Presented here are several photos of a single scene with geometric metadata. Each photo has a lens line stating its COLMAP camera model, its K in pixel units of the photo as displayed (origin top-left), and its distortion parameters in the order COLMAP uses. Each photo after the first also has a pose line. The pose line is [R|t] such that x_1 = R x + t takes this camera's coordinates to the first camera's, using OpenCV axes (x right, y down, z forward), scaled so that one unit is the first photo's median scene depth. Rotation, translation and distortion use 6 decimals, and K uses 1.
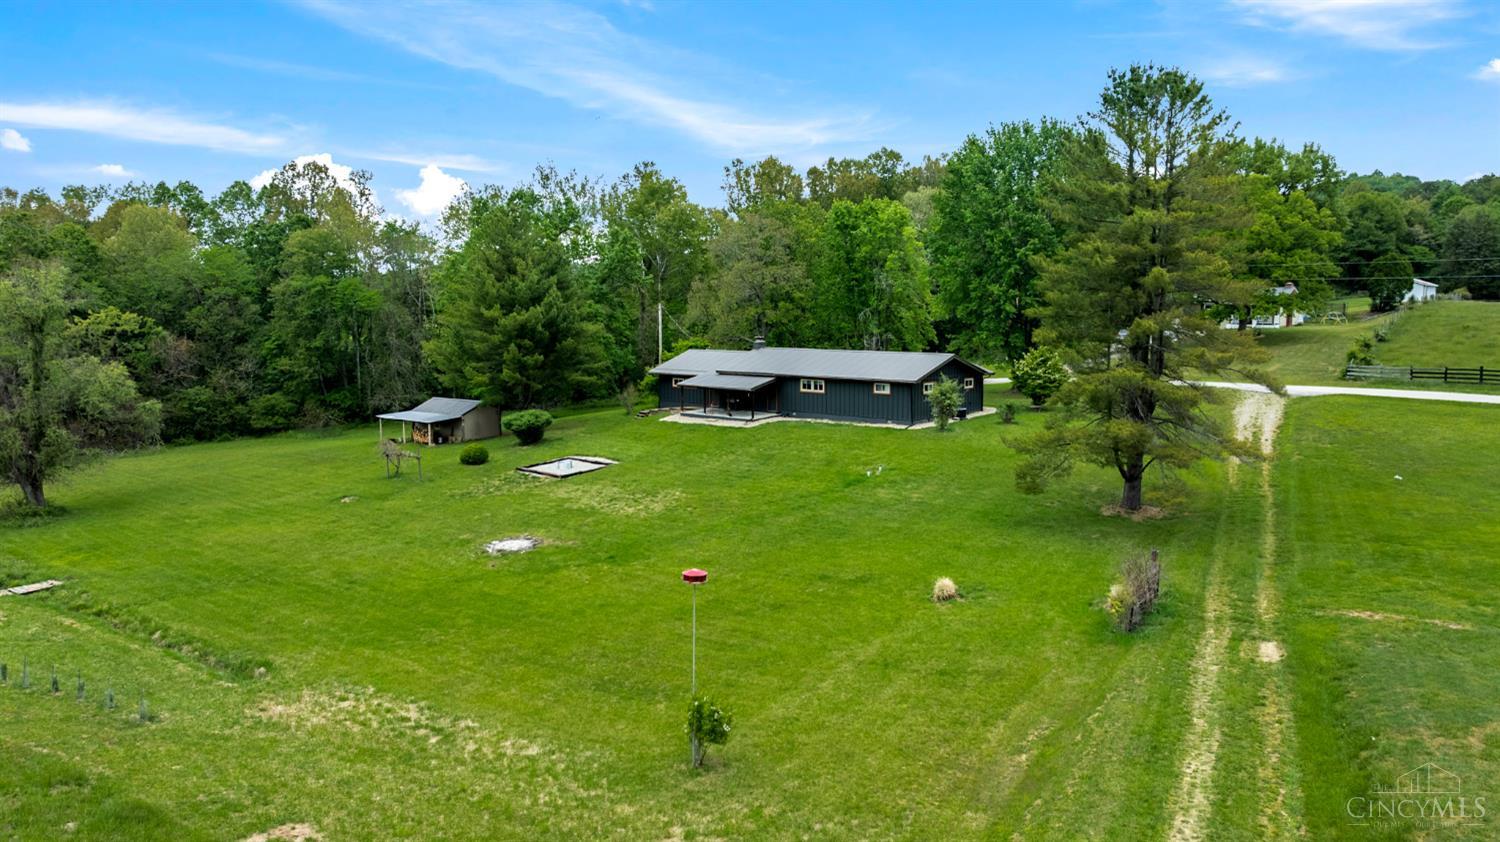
lens RADIAL K [[1081.5, 0, 754.1], [0, 1081.5, 420.4], [0, 0, 1]] dist [-0.019348, -0.023731]
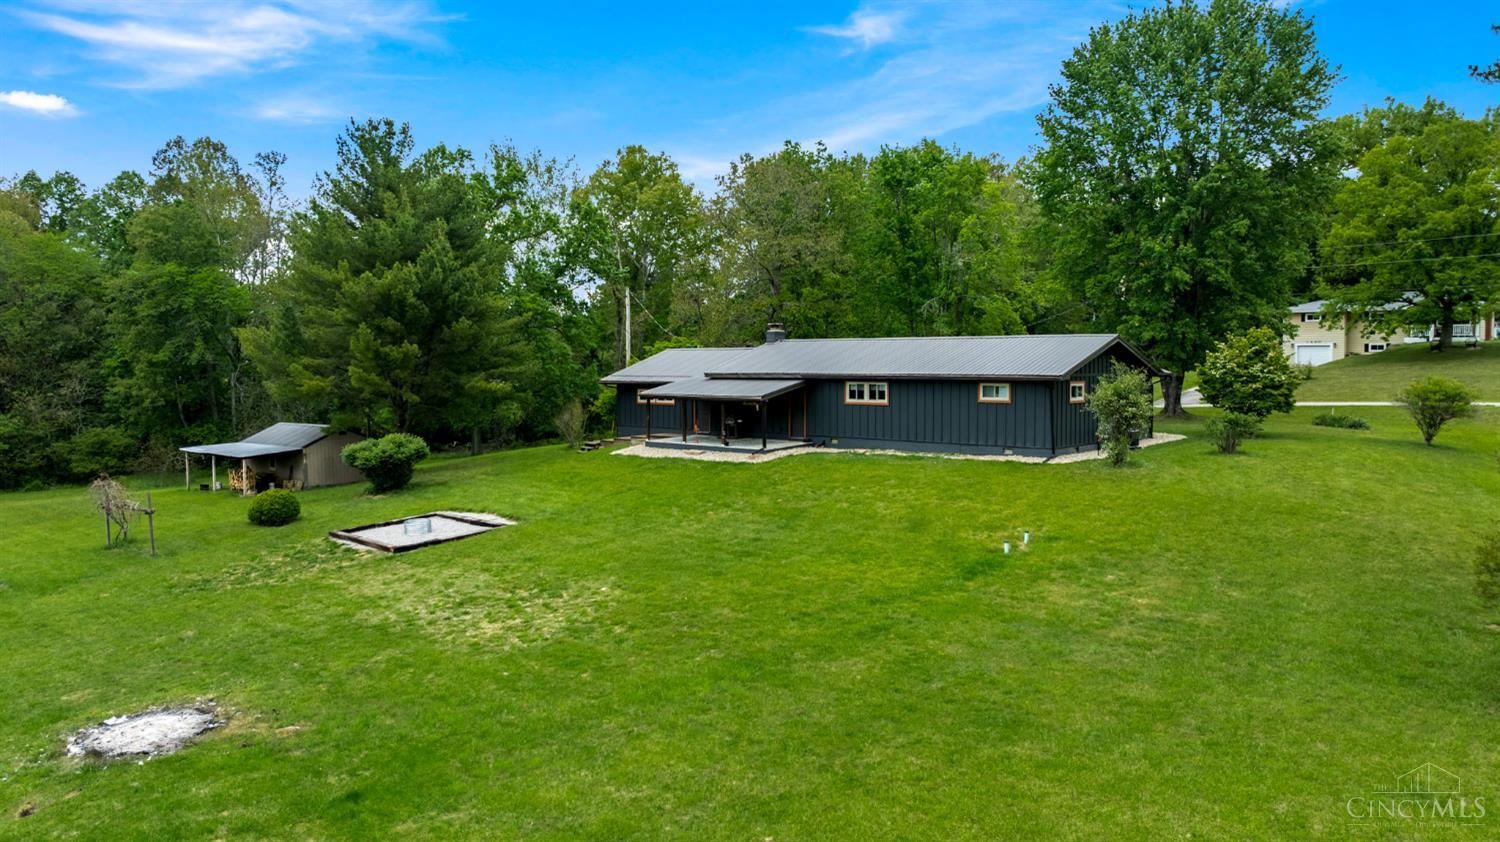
lens RADIAL K [[1081.5, 0, 742.3], [0, 1081.5, 418.8], [0, 0, 1]] dist [-0.019348, -0.023731]
pose [[0.999755, 0.001627, -0.022087, -0.000245], [-0.002912, 0.998296, -0.058274, 0.015838], [0.021954, 0.058324, 0.998056, 0.402272]]
